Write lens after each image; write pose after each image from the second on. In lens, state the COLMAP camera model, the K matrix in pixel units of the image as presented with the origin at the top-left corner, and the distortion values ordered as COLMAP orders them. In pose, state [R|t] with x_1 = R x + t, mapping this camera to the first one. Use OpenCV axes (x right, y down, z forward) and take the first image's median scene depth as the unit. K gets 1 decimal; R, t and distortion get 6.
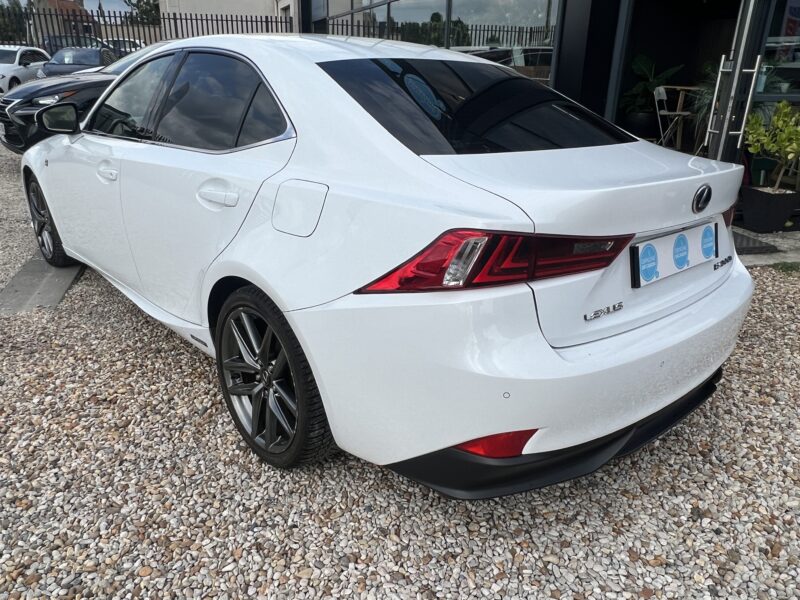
lens RADIAL K [[583.5, 0, 396.2], [0, 583.5, 298.7], [0, 0, 1]] dist [0.001031, -0.002070]
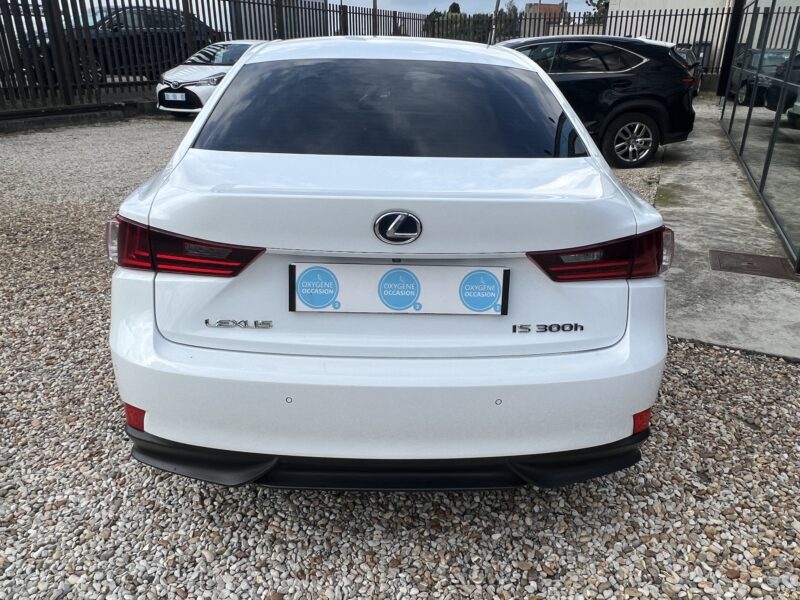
lens RADIAL K [[583.5, 0, 399.9], [0, 583.5, 303.8], [0, 0, 1]] dist [0.001031, -0.002070]
pose [[0.774441, 0.230065, -0.589331, 0.969072], [-0.223966, 0.970908, 0.084711, -0.129696], [0.591676, 0.066386, 0.803438, 0.338261]]
